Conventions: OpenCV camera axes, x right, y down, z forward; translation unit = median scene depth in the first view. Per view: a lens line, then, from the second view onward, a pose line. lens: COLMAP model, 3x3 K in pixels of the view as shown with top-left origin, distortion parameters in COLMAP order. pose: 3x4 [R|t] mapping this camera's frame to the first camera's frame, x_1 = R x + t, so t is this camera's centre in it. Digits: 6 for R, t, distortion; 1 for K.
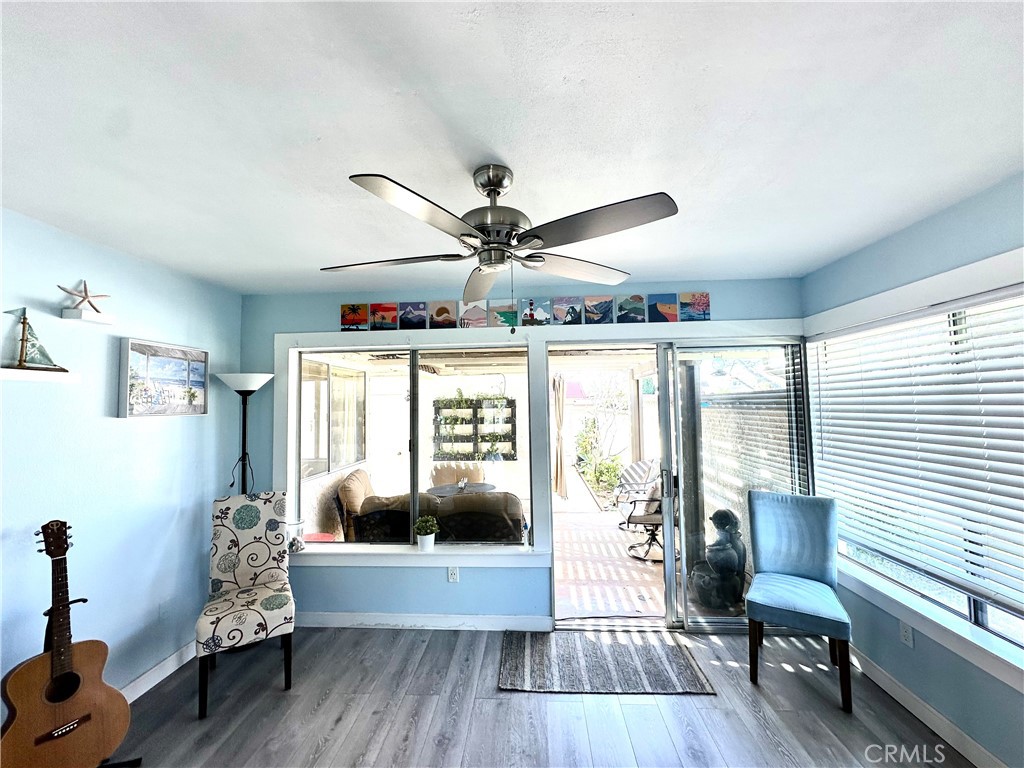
lens RADIAL K [[407.3, 0, 511.9], [0, 407.3, 383.0], [0, 0, 1]] dist [-0.004183, 0.000413]
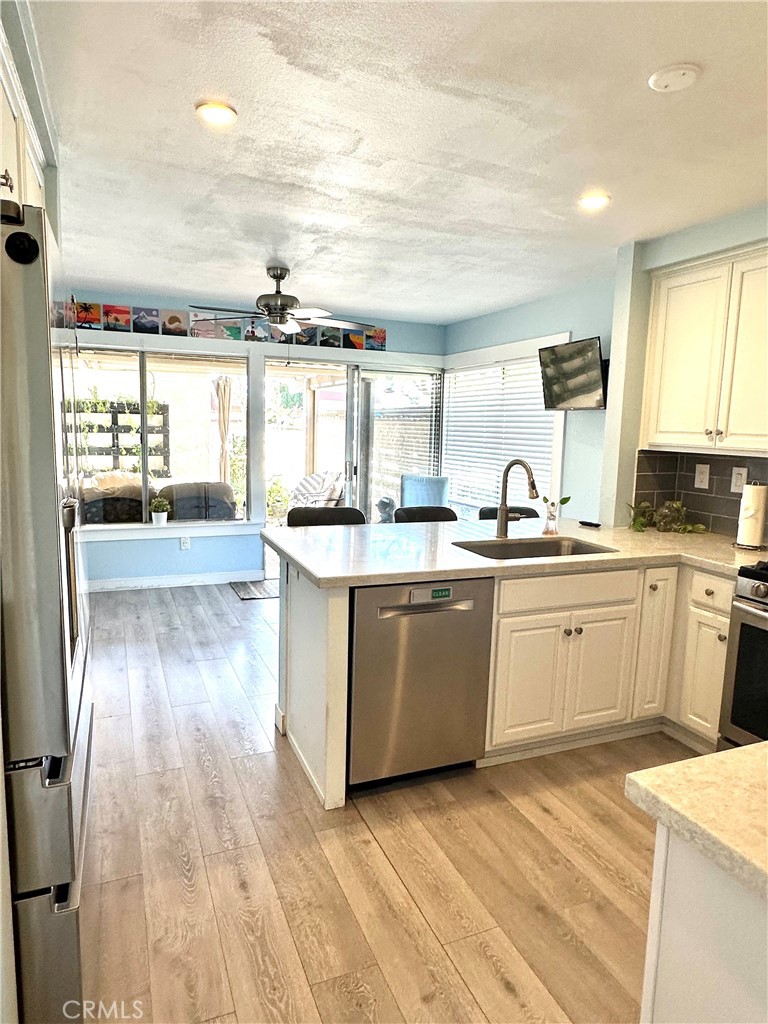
lens RADIAL K [[648.5, 0, 383.5], [0, 648.5, 514.5], [0, 0, 1]] dist [-0.003499, -0.000213]
pose [[0.896569, -0.019856, 0.442460, -0.471601], [-0.064225, 0.982607, 0.174239, 0.004269], [-0.438224, -0.184634, 0.879699, -0.971109]]
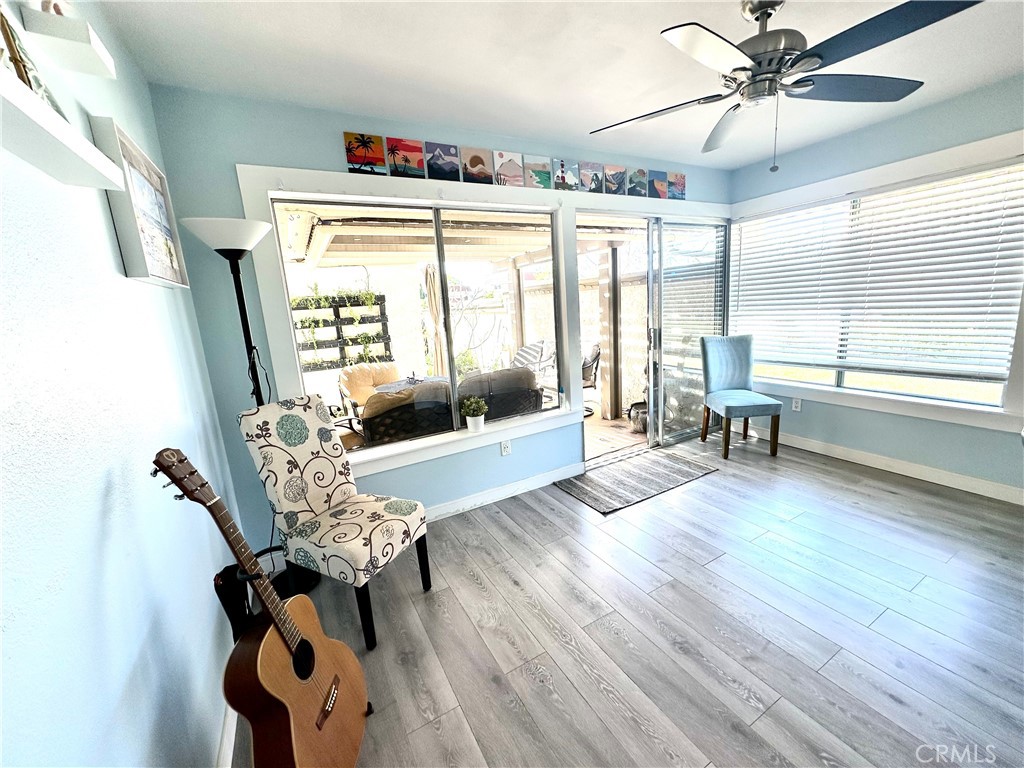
lens RADIAL K [[407.3, 0, 511.6], [0, 407.3, 384.3], [0, 0, 1]] dist [-0.004183, 0.000413]
pose [[0.841493, -0.144422, 0.520607, -0.635914], [0.026142, 0.973365, 0.227767, 0.087241], [-0.539635, -0.178054, 0.822855, 0.188800]]
